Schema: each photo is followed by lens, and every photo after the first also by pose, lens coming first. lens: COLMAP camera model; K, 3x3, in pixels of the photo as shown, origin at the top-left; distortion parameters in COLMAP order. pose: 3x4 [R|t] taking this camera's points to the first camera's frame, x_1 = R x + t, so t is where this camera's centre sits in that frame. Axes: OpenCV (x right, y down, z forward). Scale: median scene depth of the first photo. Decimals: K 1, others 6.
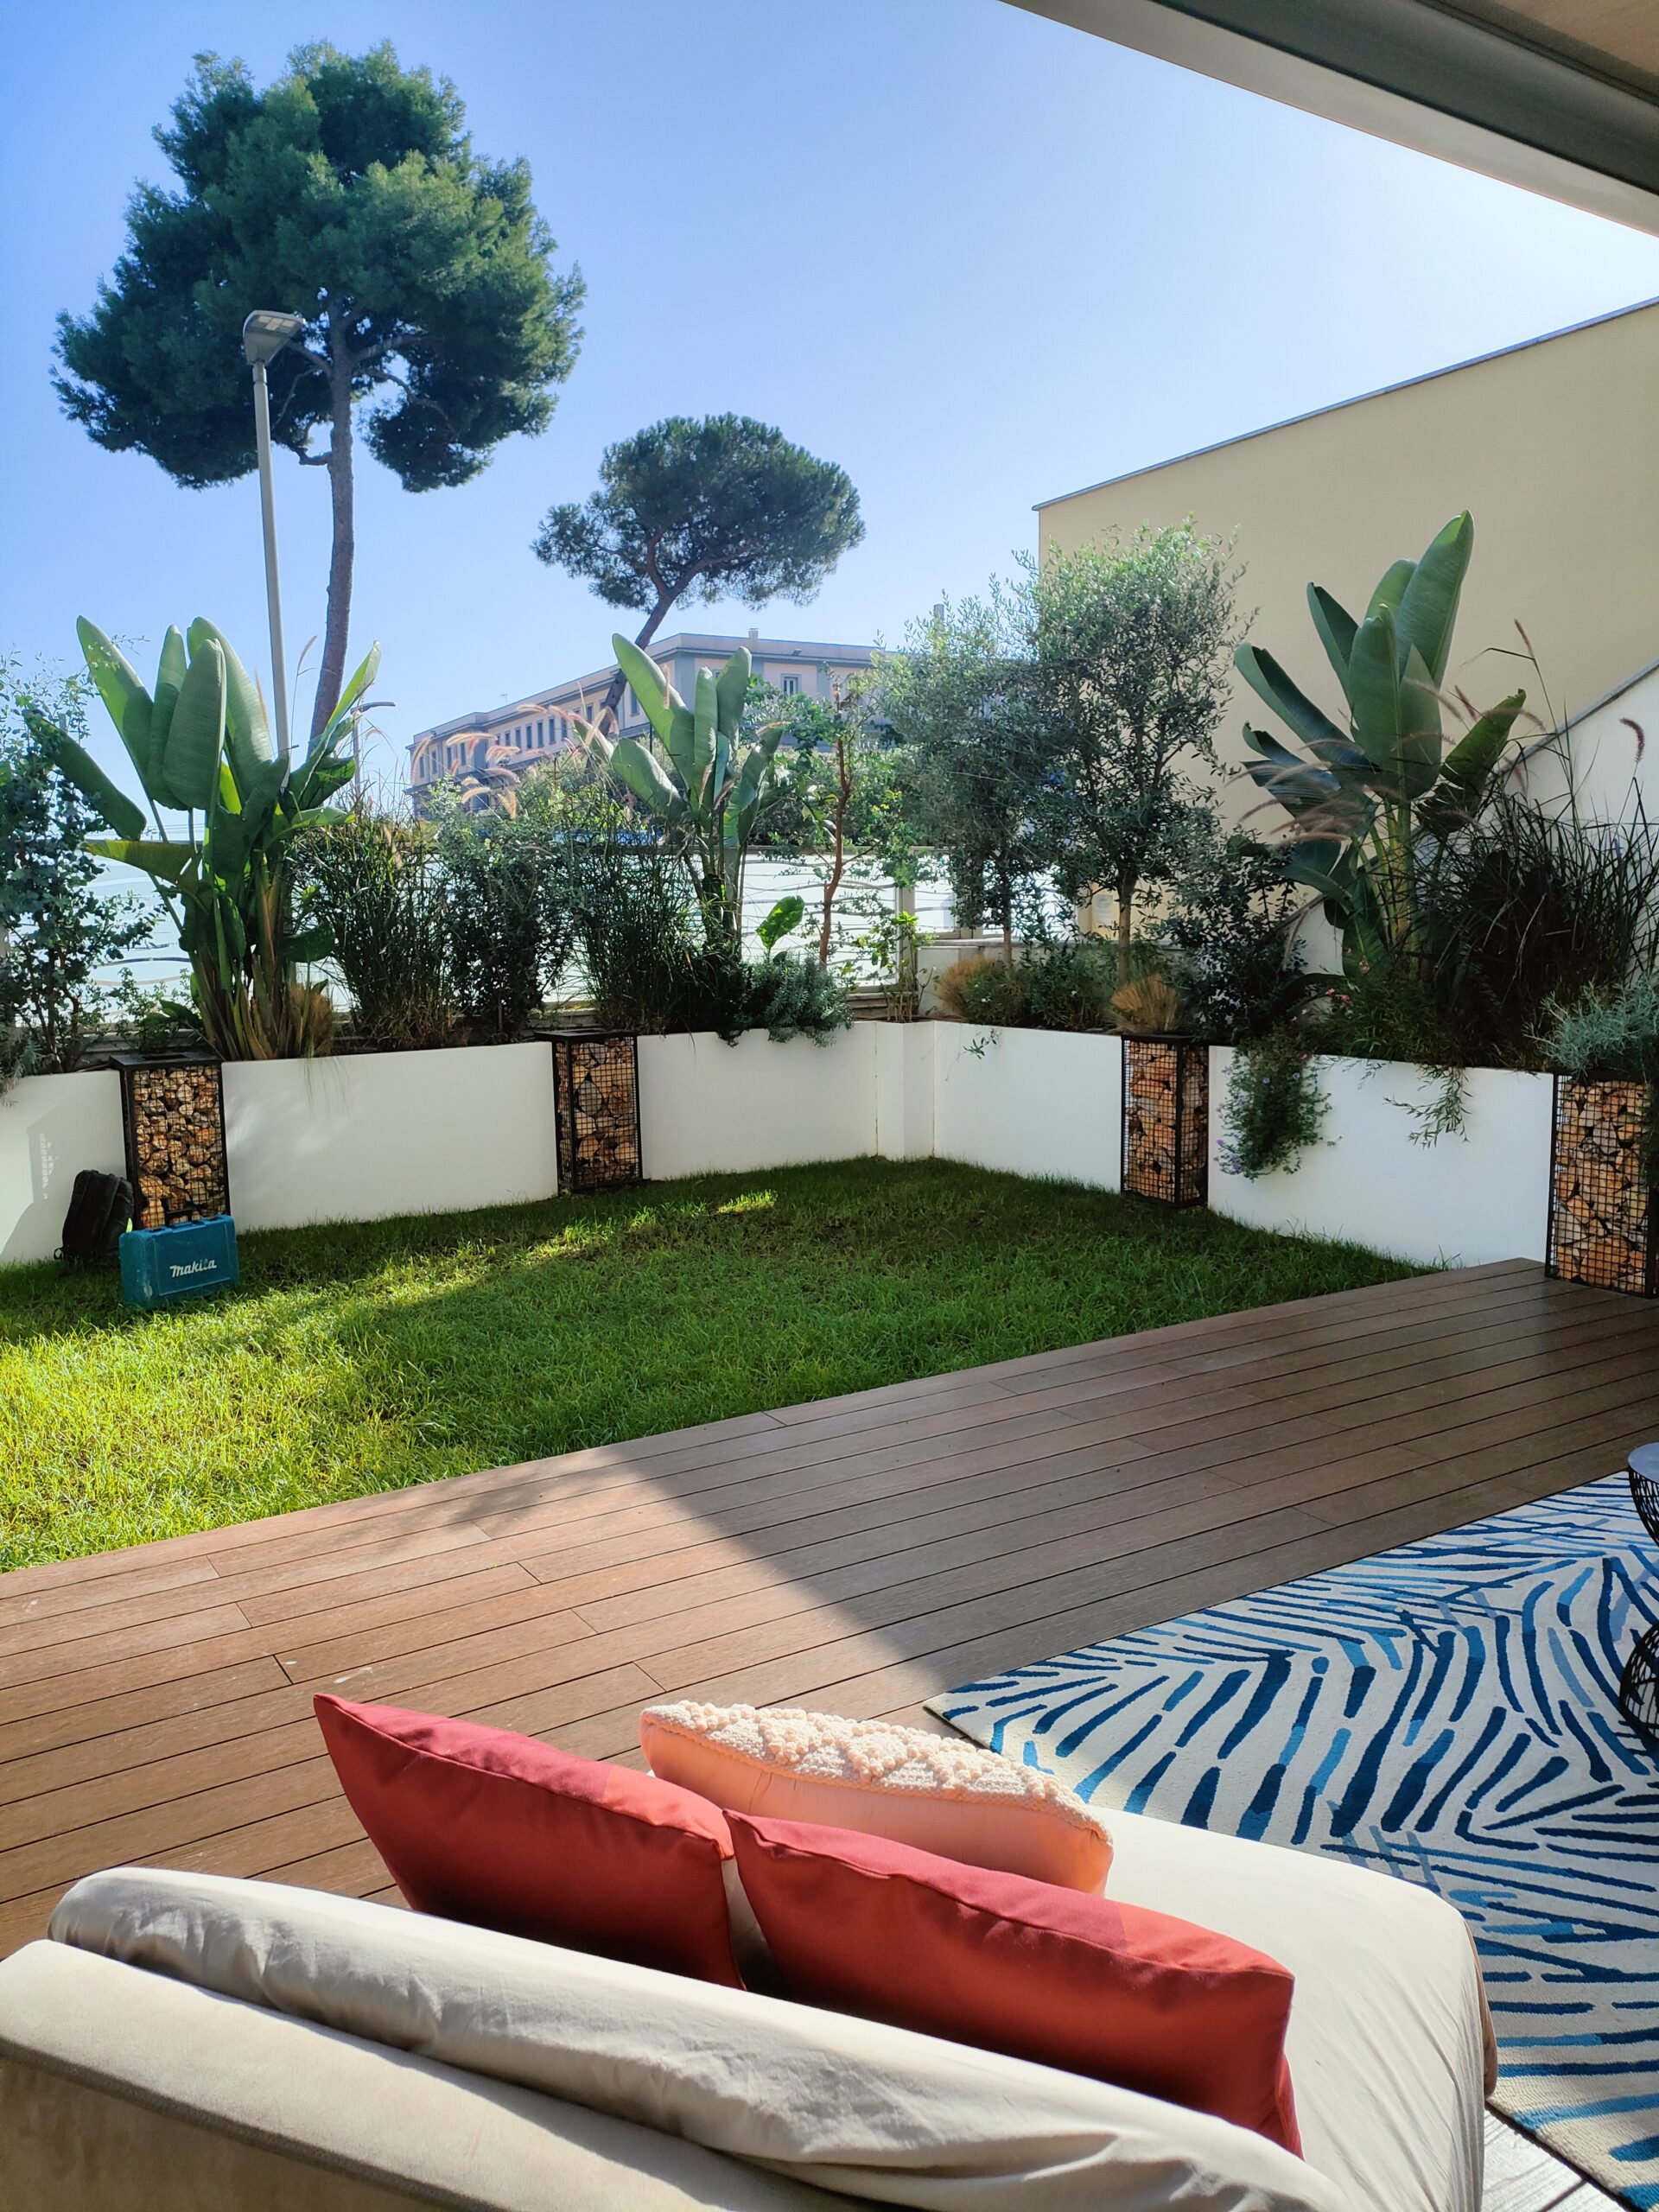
lens RADIAL K [[1624.2, 0, 829.5], [0, 1624.2, 1106.0], [0, 0, 1]] dist [0.058870, -0.047387]
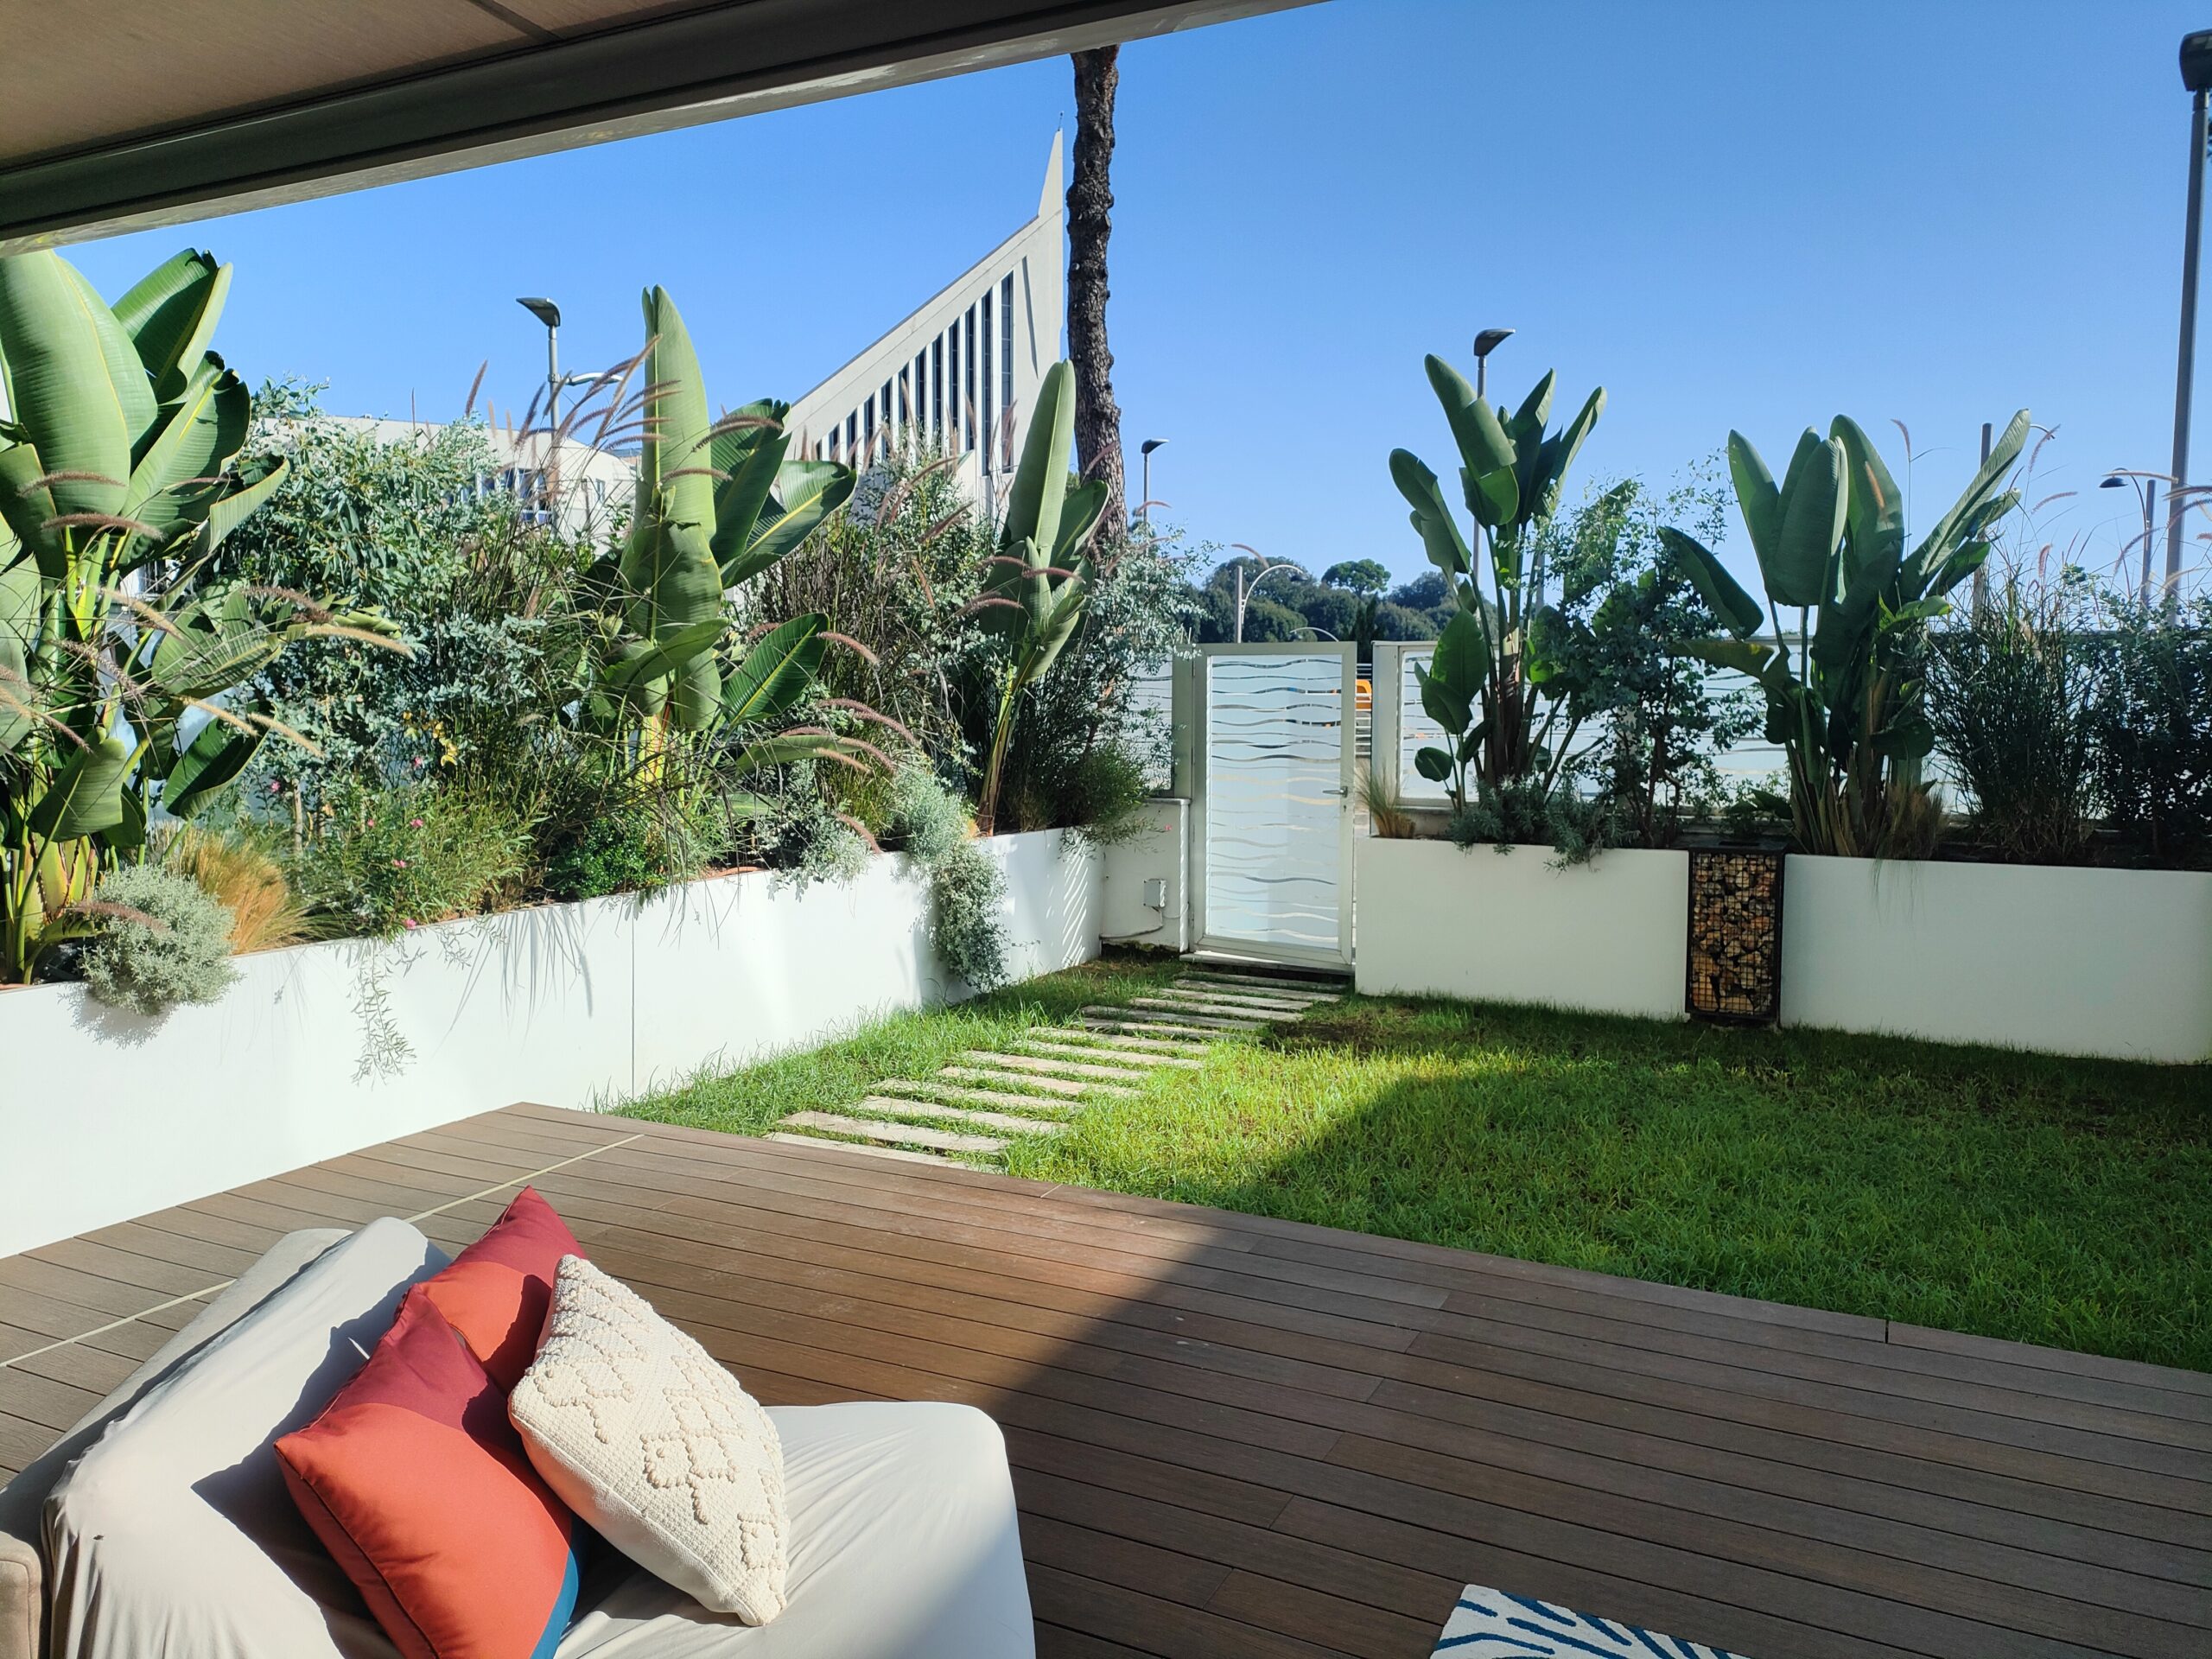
lens RADIAL K [[1619.9, 0, 1096.8], [0, 1619.9, 832.8], [0, 0, 1]] dist [0.059302, -0.052058]
pose [[0.502099, 0.092630, -0.859835, 0.254405], [-0.116754, 0.992405, 0.038734, -0.026274], [0.856893, 0.080941, 0.509100, 0.108094]]
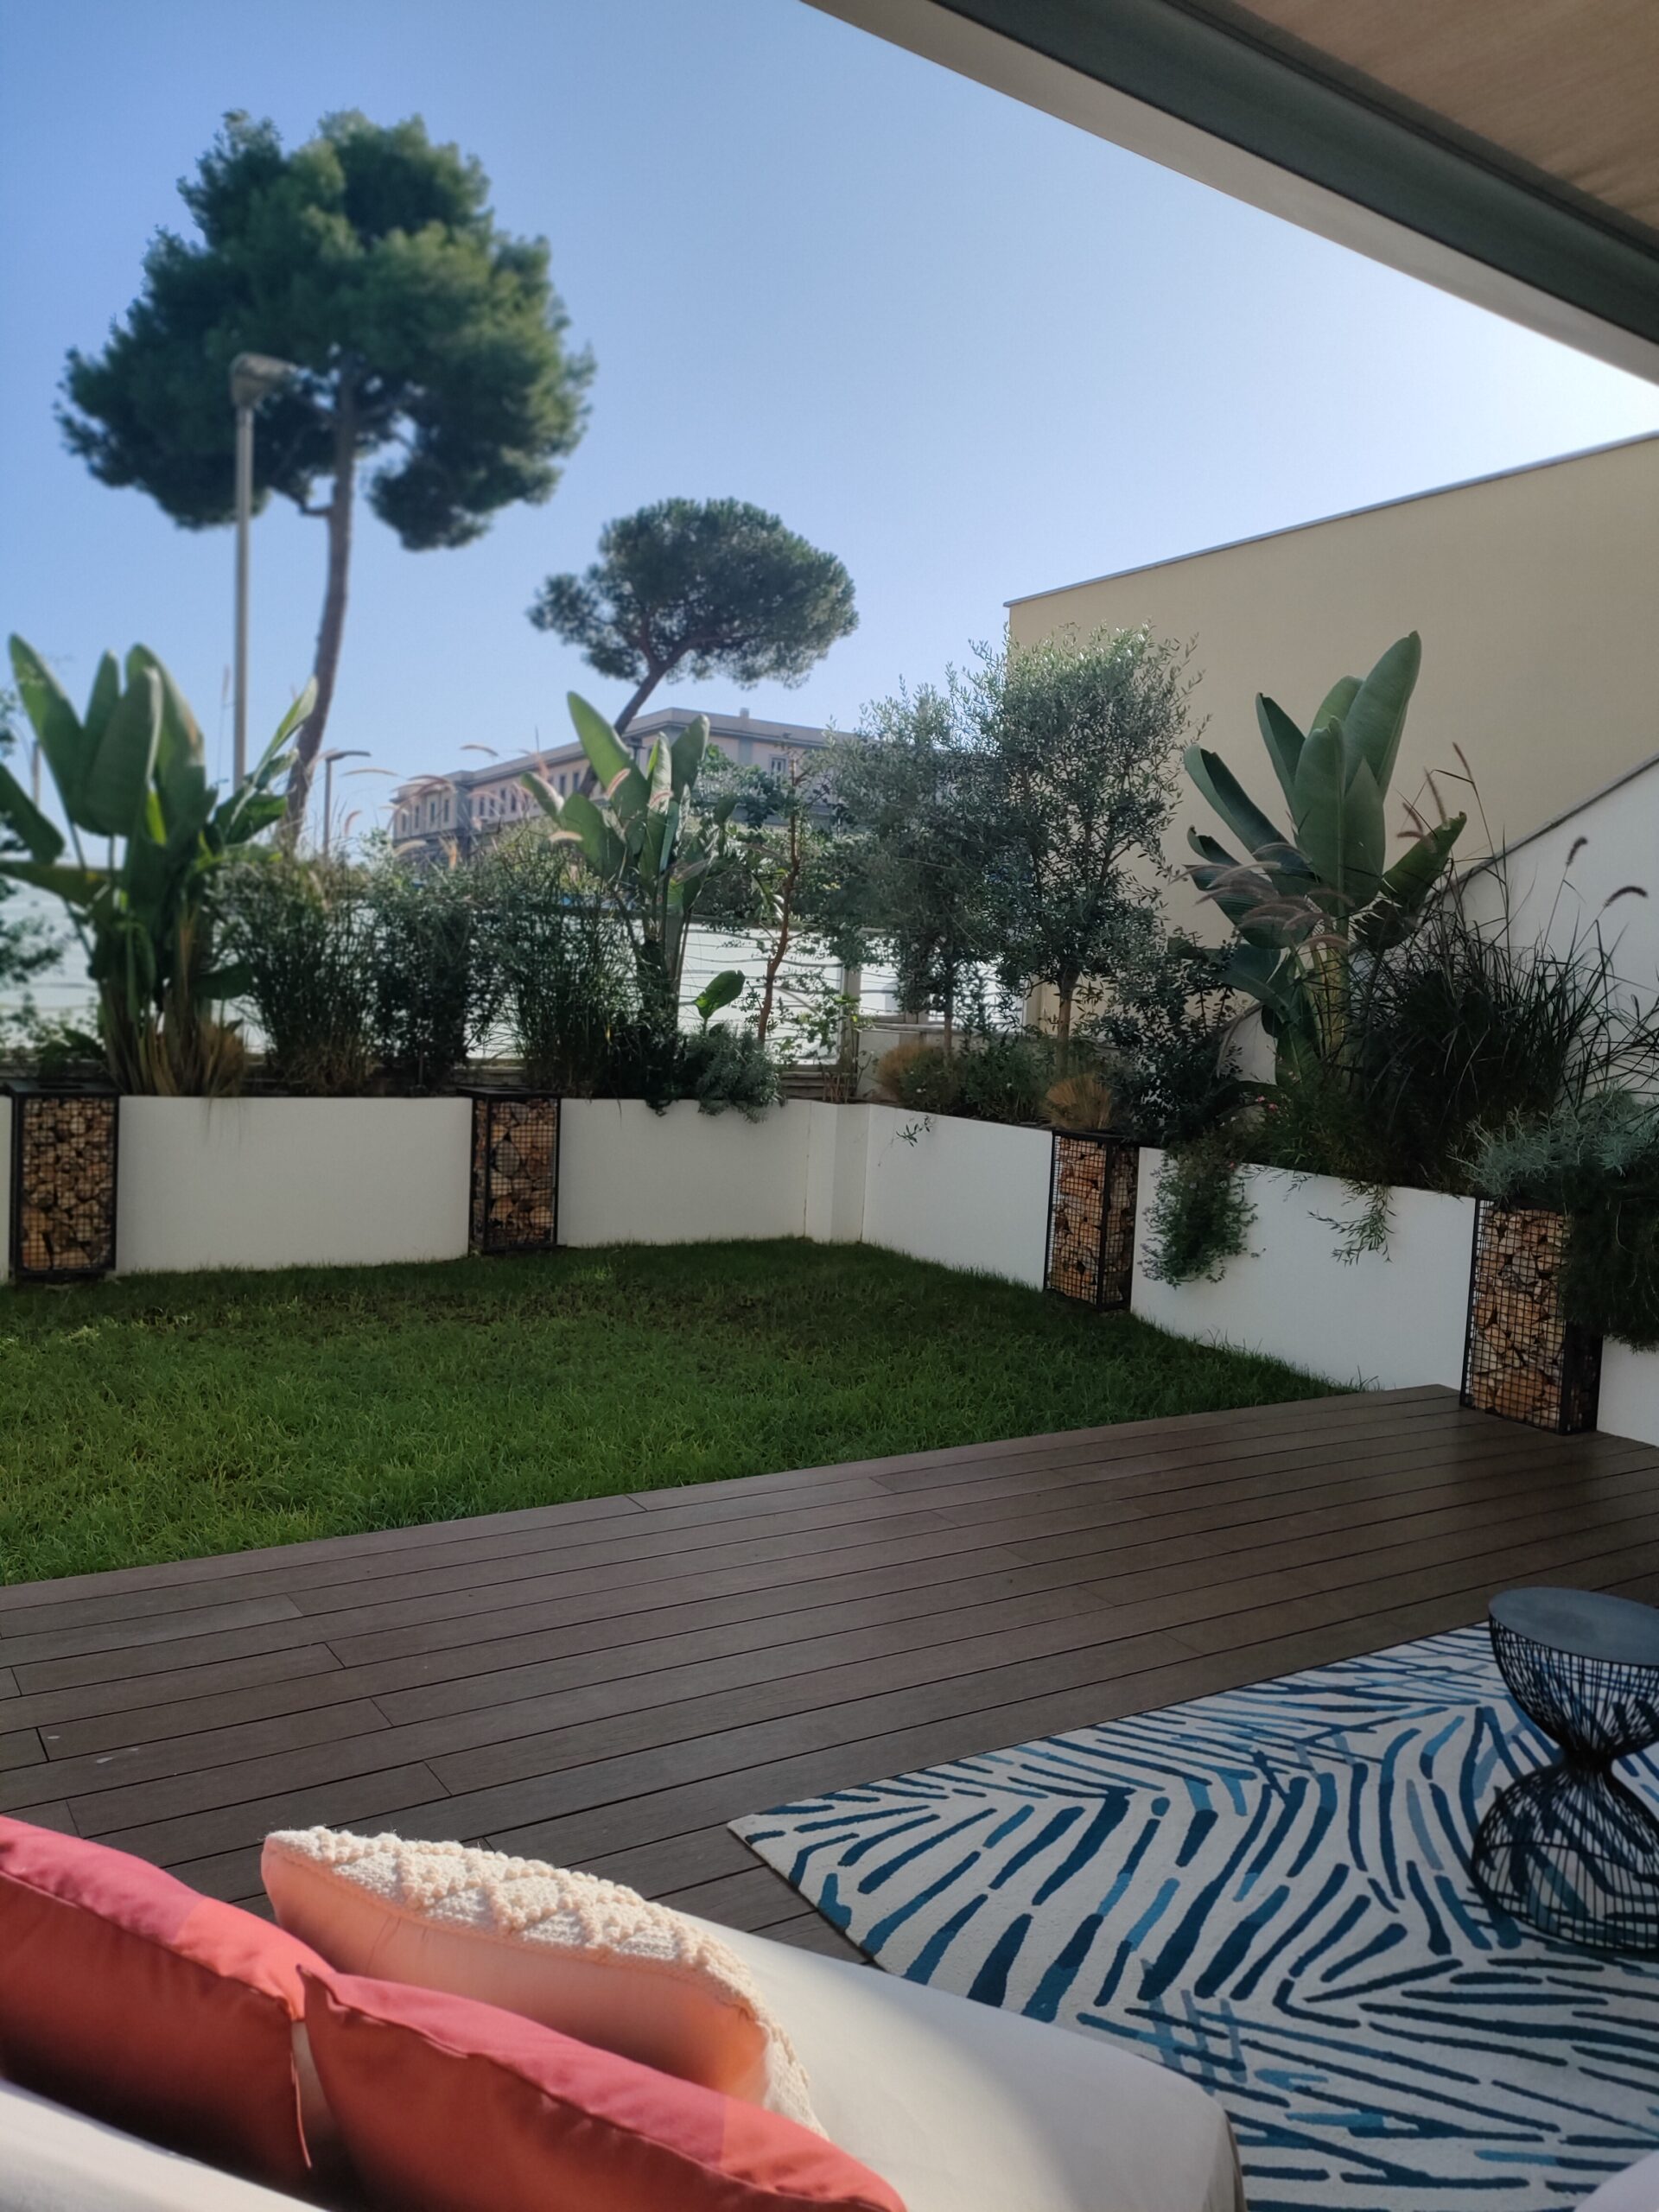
lens RADIAL K [[1634.8, 0, 823.4], [0, 1634.8, 1096.7], [0, 0, 1]] dist [0.064261, -0.048930]
pose [[0.997576, 0.067368, 0.017434, 0.023956], [-0.066291, 0.996208, -0.056346, 0.001169], [-0.021164, 0.055053, 0.998259, 0.014462]]
